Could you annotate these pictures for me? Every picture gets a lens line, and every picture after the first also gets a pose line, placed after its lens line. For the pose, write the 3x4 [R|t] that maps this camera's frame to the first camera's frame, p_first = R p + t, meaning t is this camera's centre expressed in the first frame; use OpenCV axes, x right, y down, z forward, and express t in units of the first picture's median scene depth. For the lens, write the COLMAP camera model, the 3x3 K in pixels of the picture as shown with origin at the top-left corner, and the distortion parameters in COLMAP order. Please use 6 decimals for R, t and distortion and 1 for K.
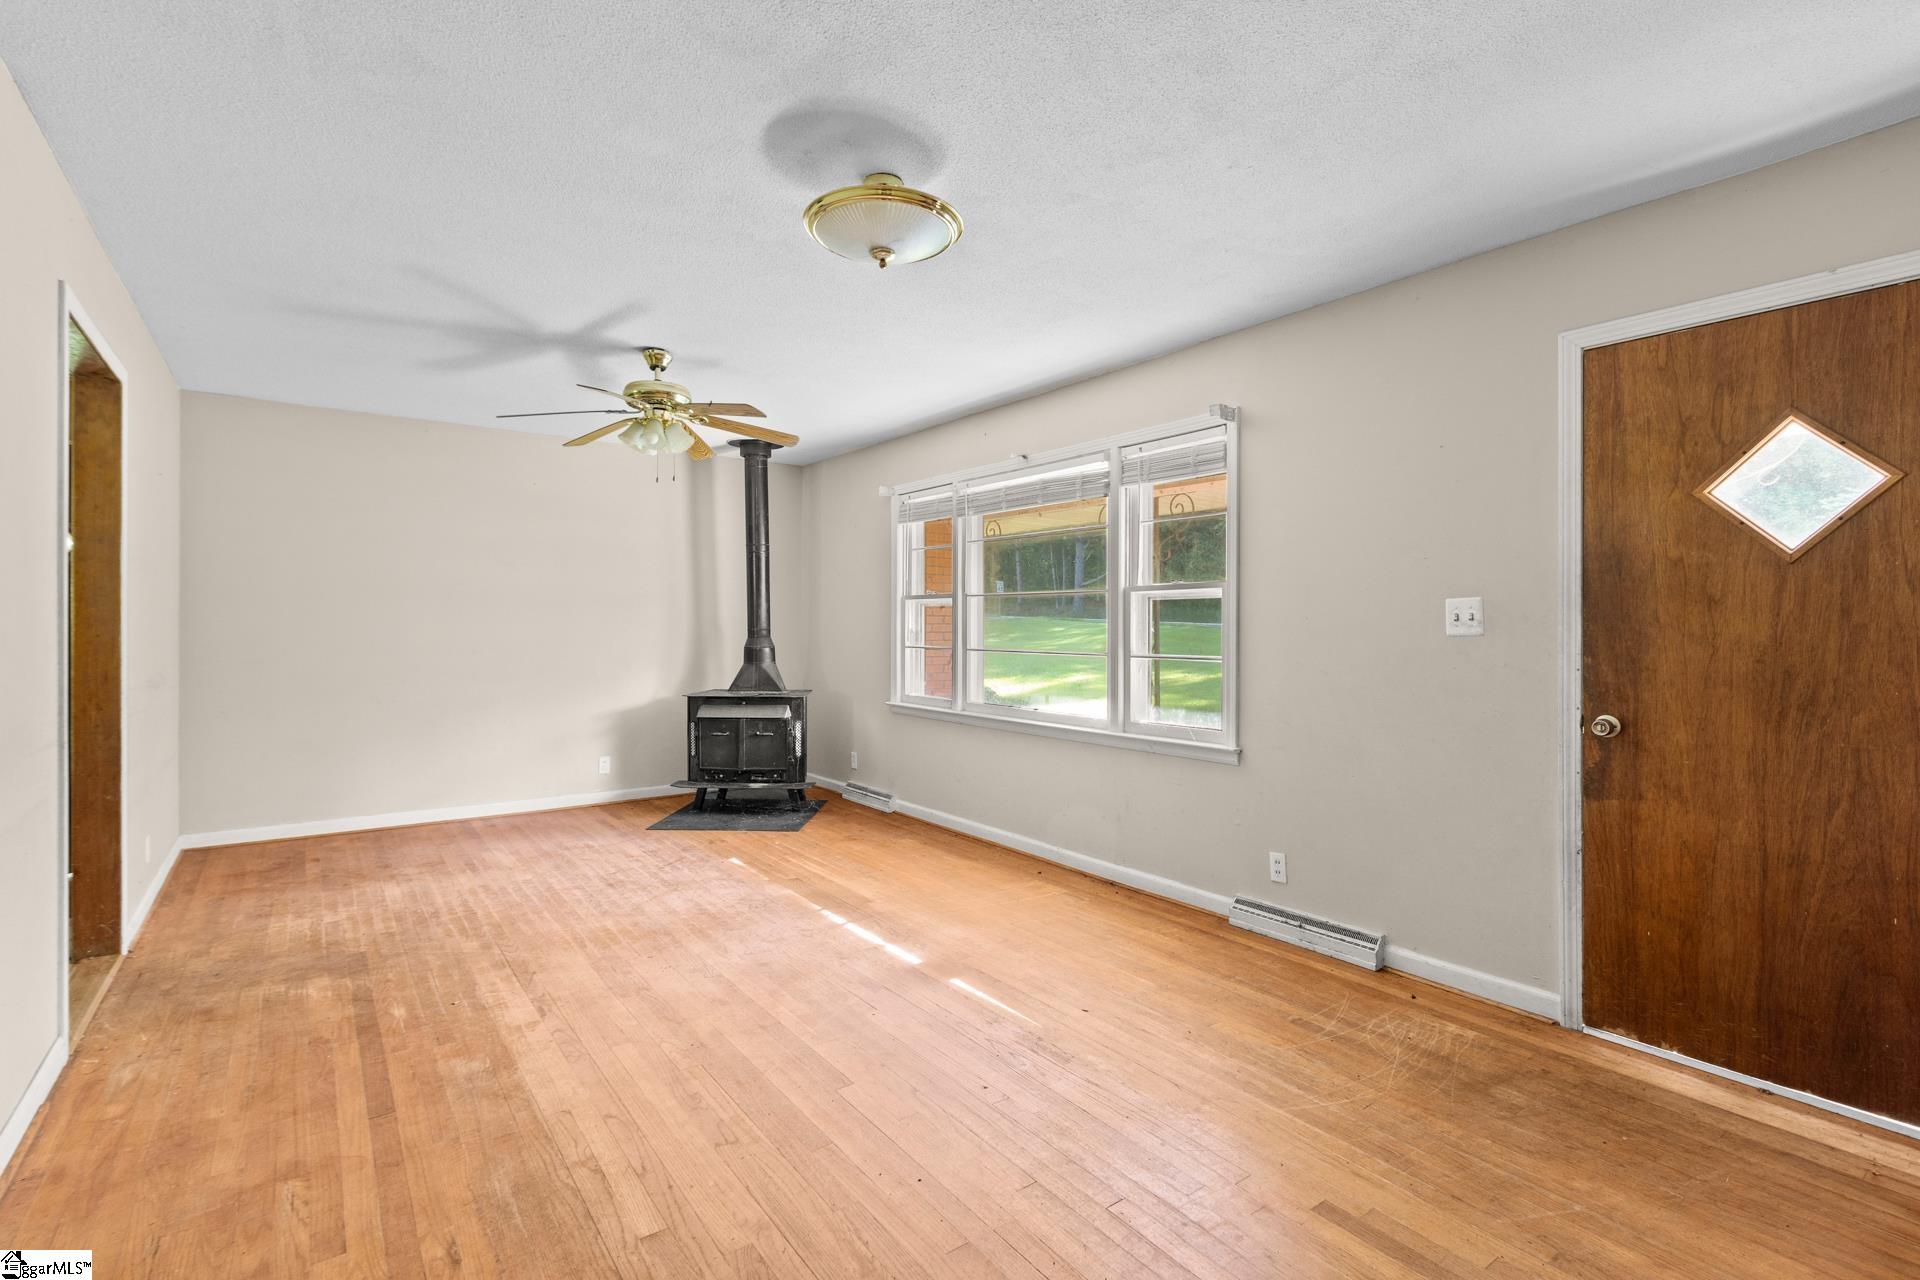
lens RADIAL K [[896.4, 0, 956.3], [0, 896.4, 638.6], [0, 0, 1]] dist [0.006843, -0.001636]
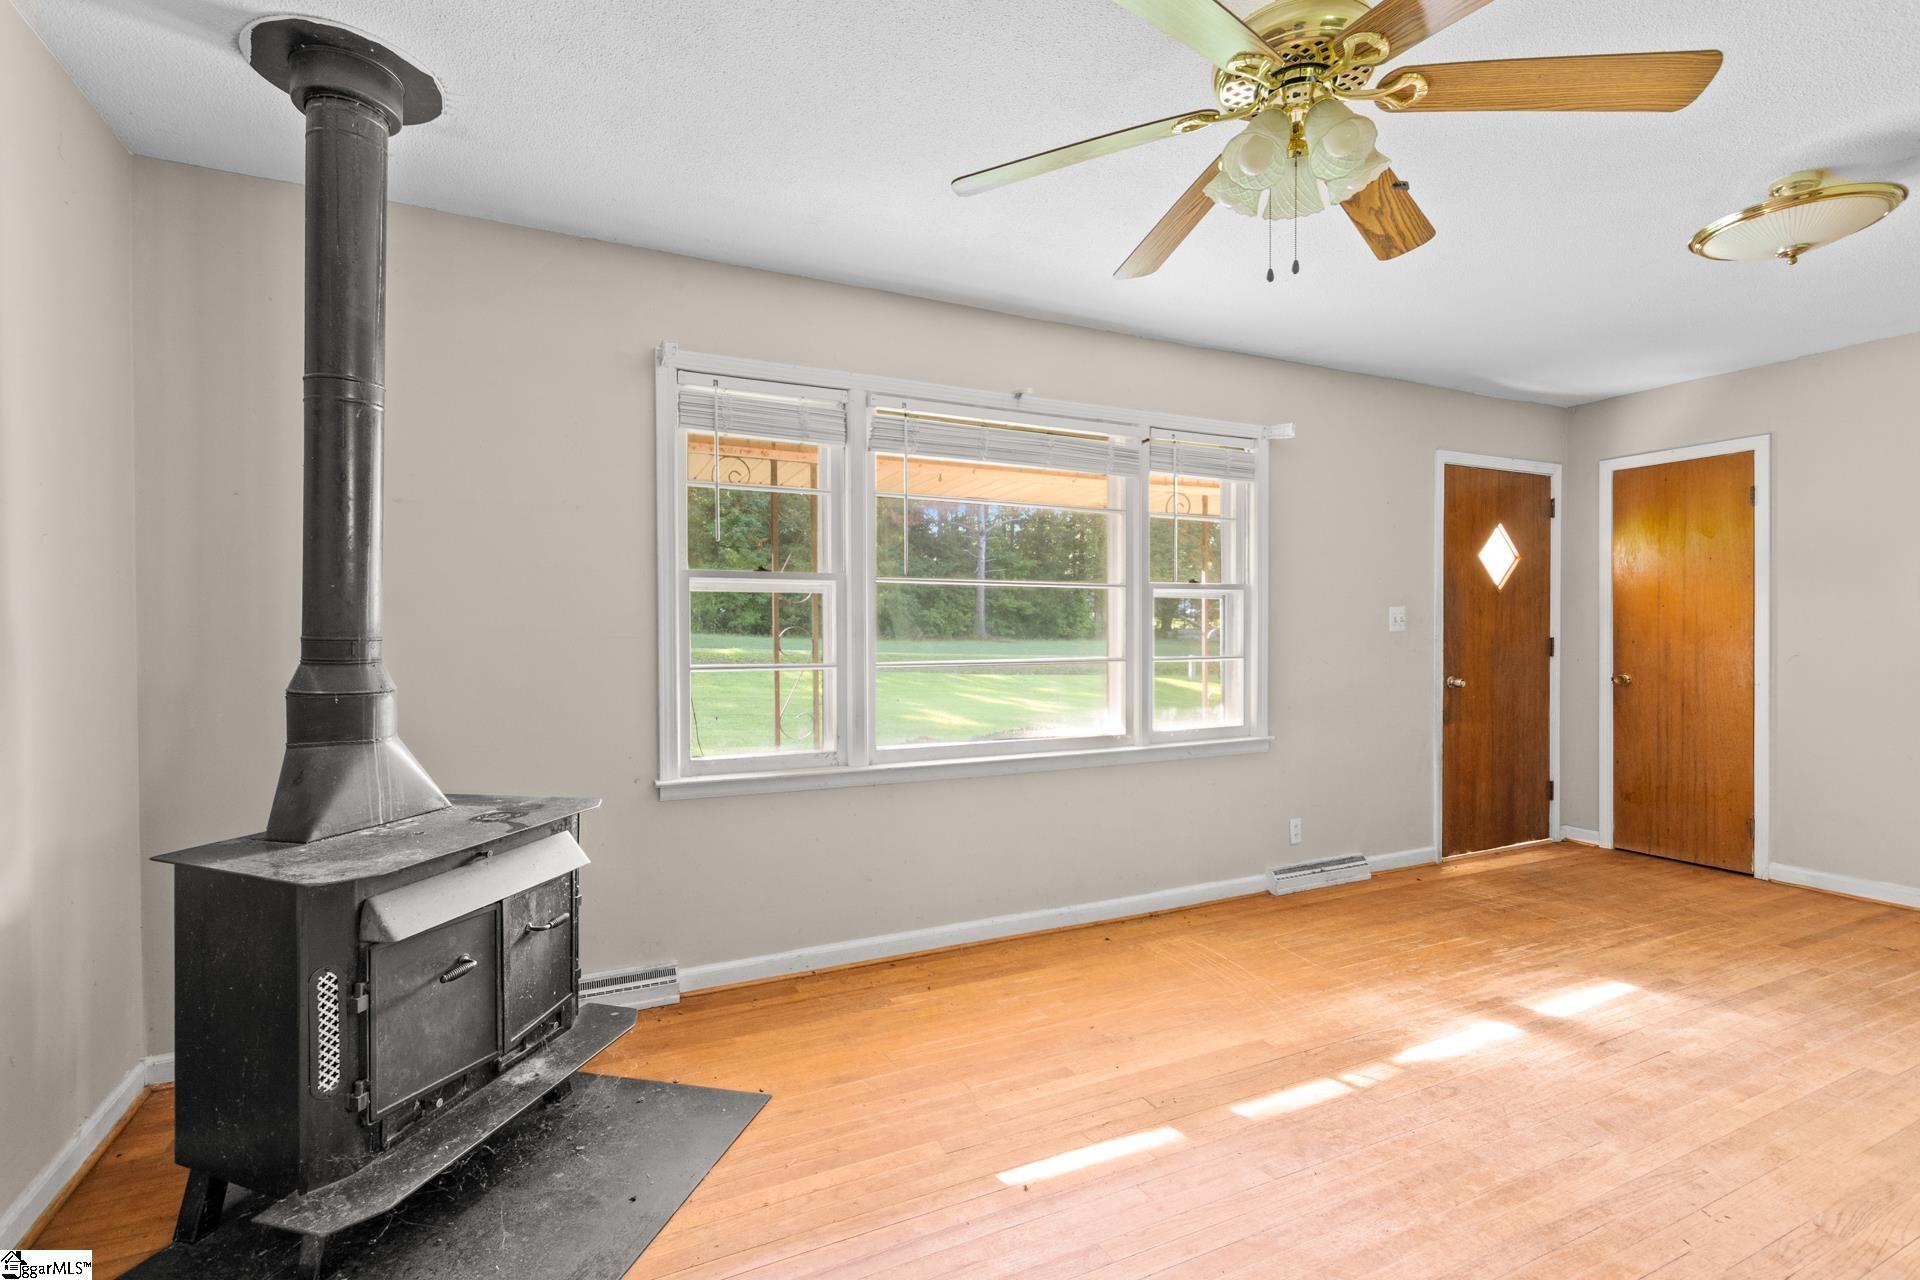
lens RADIAL K [[896.4, 0, 956.3], [0, 896.4, 638.6], [0, 0, 1]] dist [0.006843, -0.001636]
pose [[0.171621, -0.011919, 0.985091, -1.028815], [0.017318, 0.999809, 0.009080, -0.018175], [-0.985011, 0.015501, 0.171795, 1.451933]]
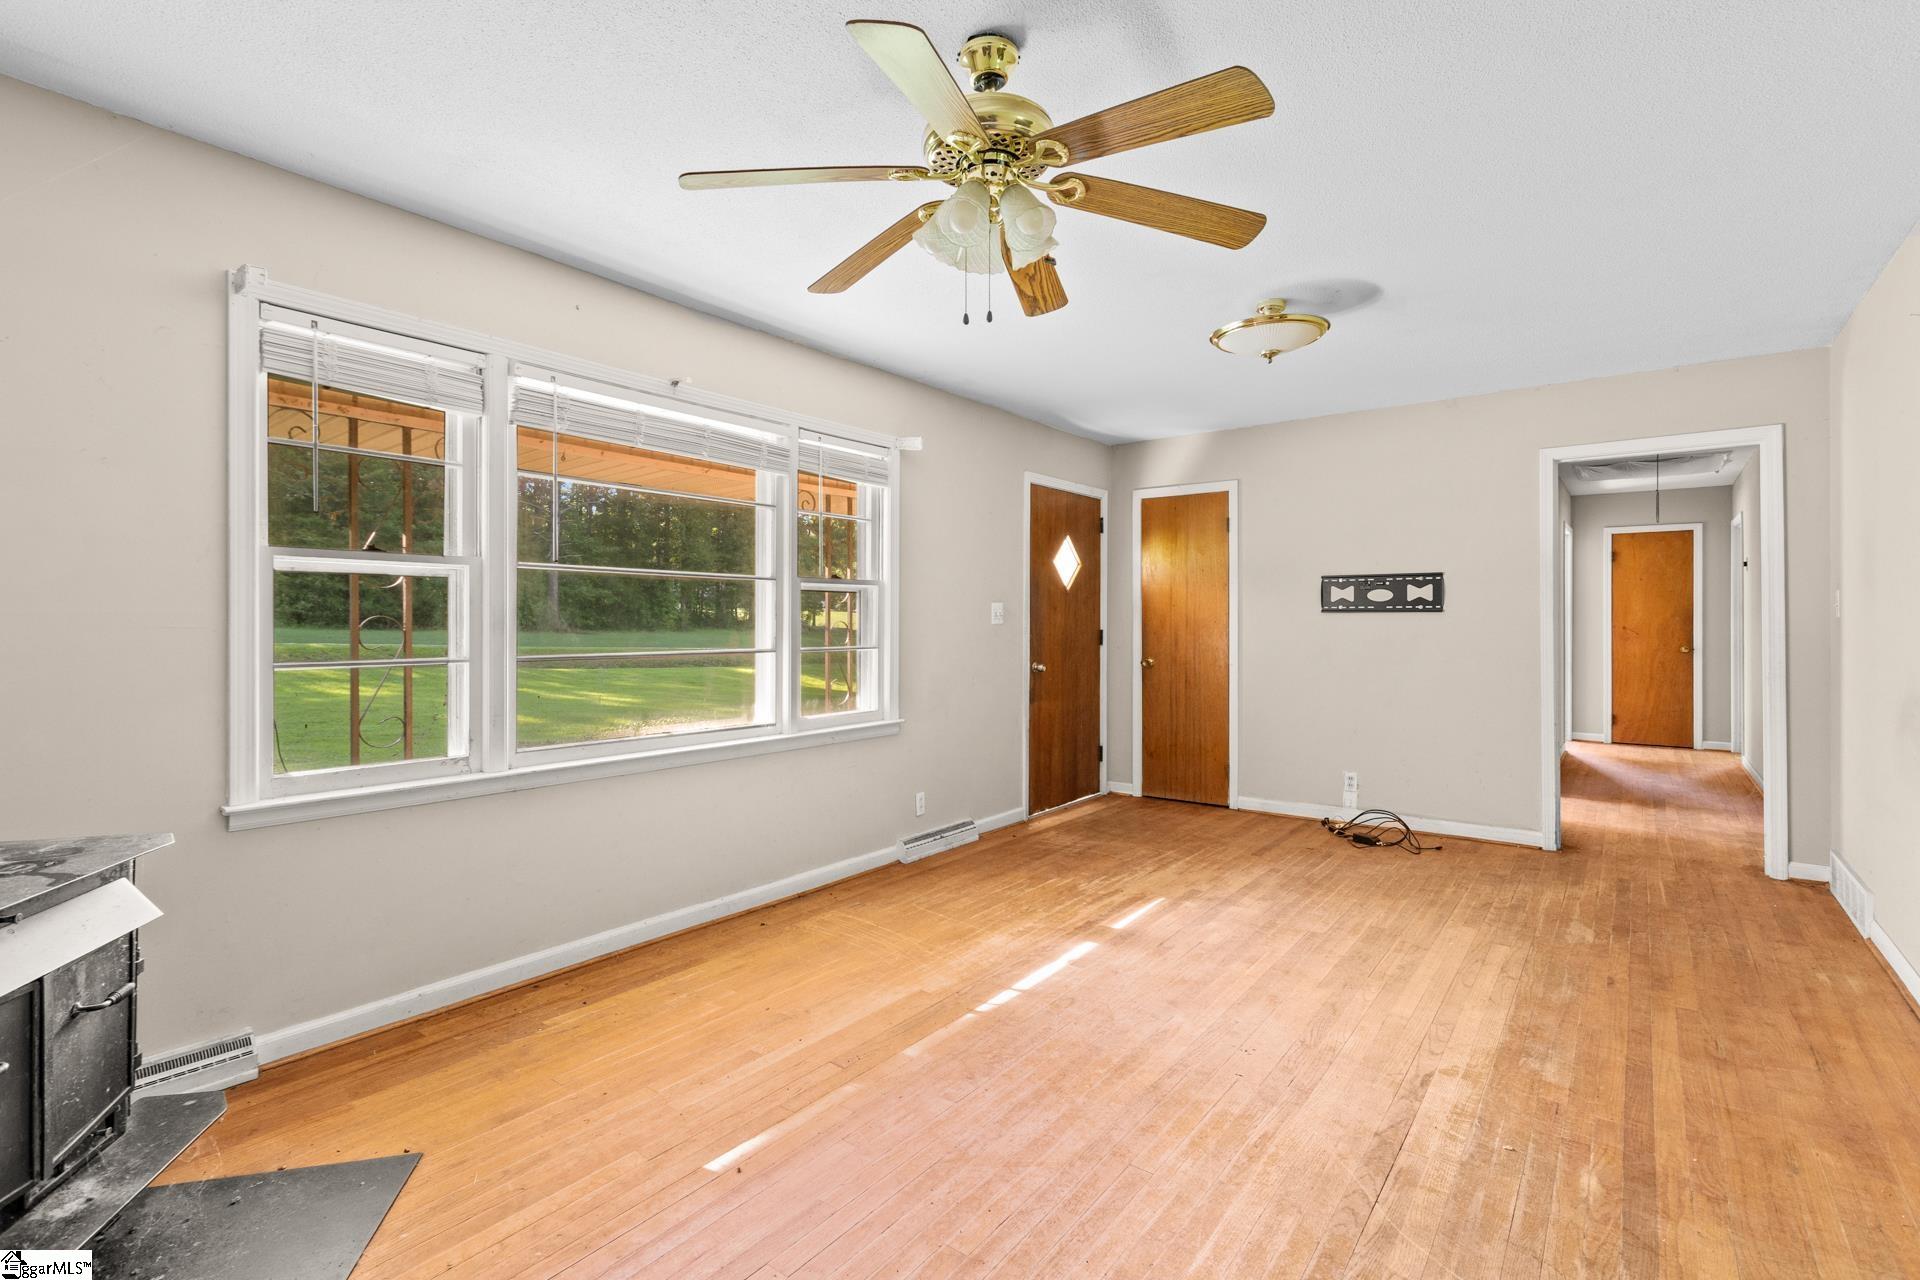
lens RADIAL K [[891.6, 0, 966.7], [0, 891.6, 619.8], [0, 0, 1]] dist [0.006284, -0.001416]
pose [[-0.294510, -0.000948, 0.955648, -1.062707], [0.010353, 0.999938, 0.004183, -0.020329], [-0.955592, 0.011126, -0.294482, 1.549399]]
